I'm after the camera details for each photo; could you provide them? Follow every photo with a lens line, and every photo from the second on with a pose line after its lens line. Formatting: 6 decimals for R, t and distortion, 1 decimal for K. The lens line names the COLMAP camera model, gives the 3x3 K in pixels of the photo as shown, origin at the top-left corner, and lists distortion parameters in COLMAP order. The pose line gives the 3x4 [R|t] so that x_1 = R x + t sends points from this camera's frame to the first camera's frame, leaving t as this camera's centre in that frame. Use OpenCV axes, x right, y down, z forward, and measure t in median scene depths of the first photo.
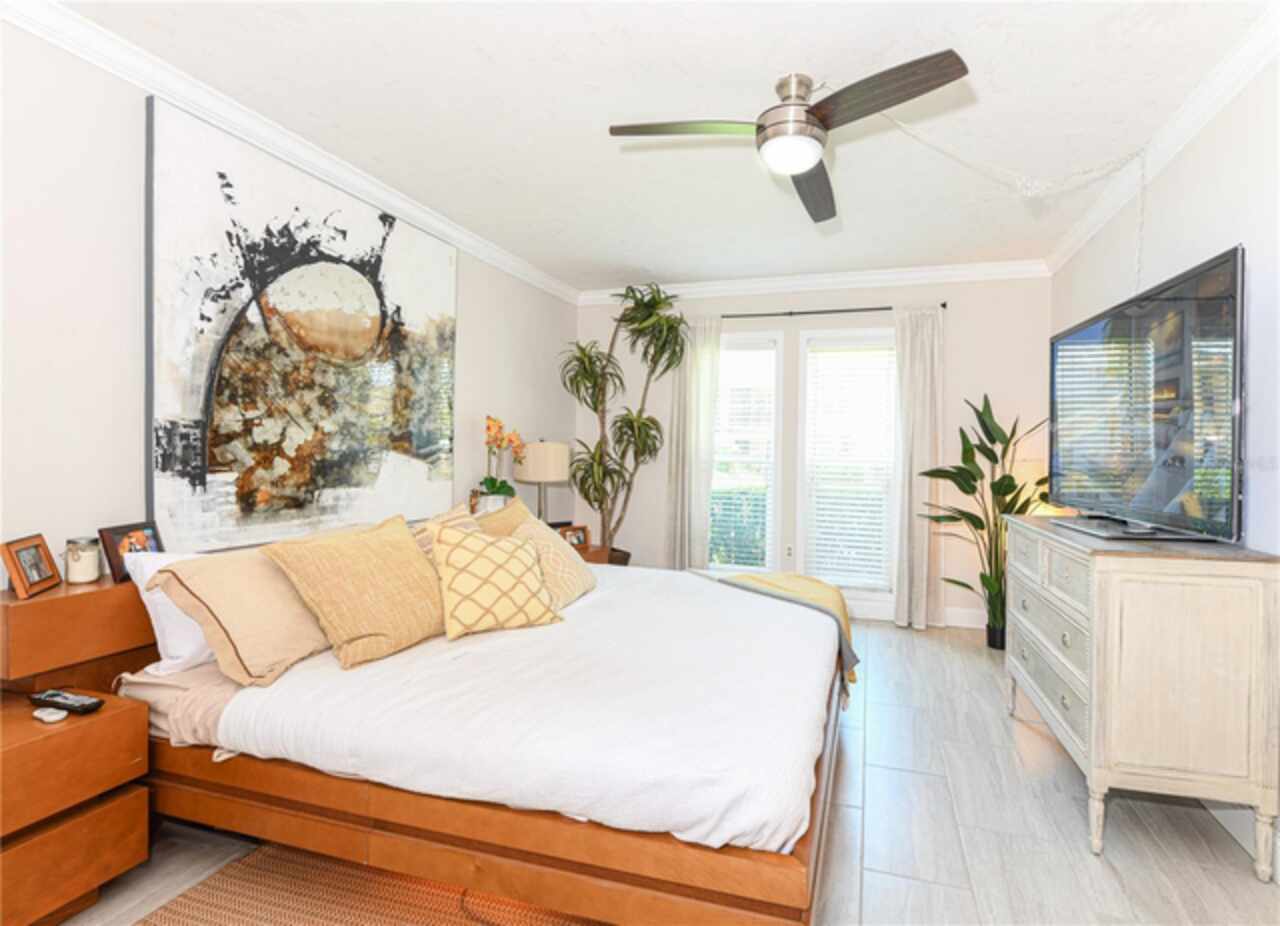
lens RADIAL K [[594.4, 0, 640.4], [0, 594.4, 477.3], [0, 0, 1]] dist [0.003039, 0.000005]
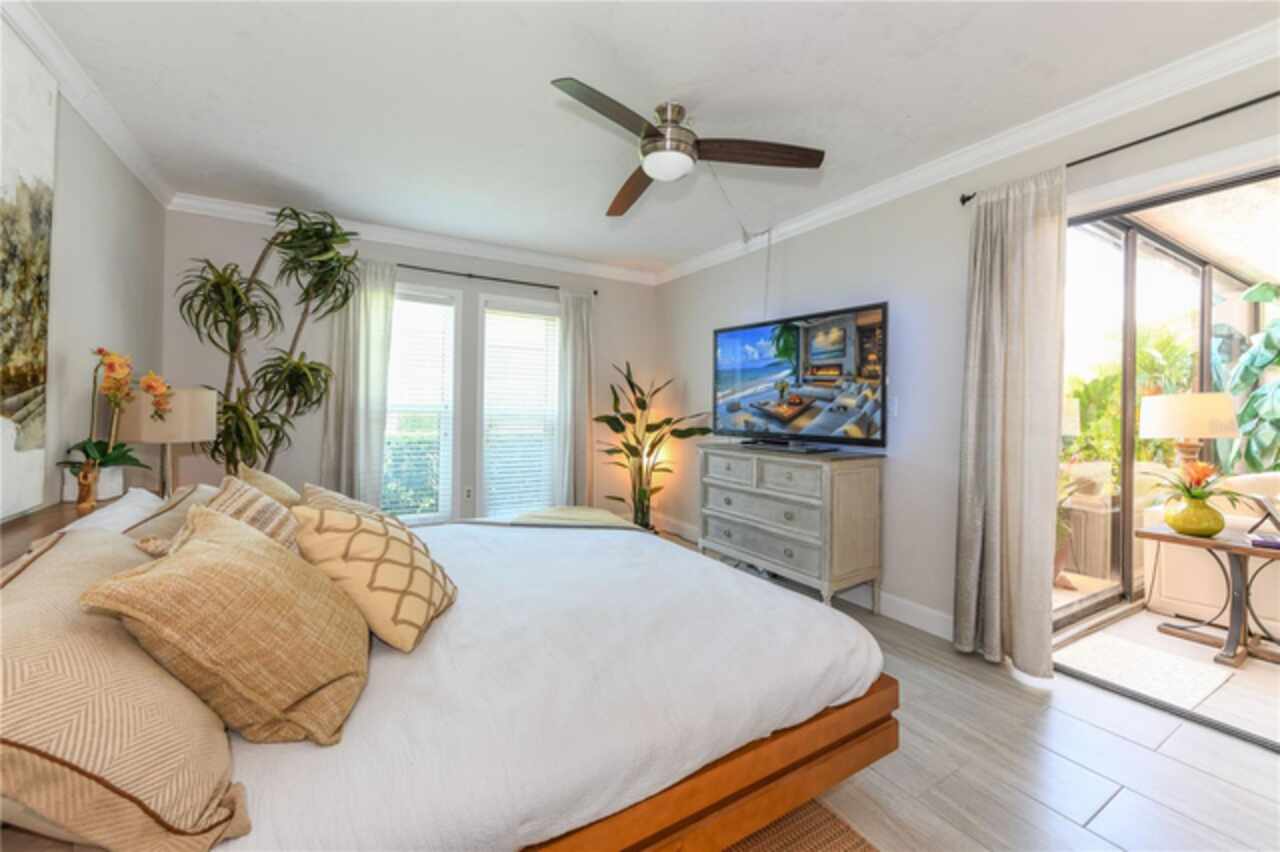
lens RADIAL K [[514.0, 0, 649.7], [0, 514.0, 419.2], [0, 0, 1]] dist [0.000420, 0.000070]
pose [[0.654377, -0.025681, 0.755732, -0.286656], [0.030882, 0.999497, 0.007224, -0.008935], [-0.755537, 0.018612, 0.654841, 0.155515]]
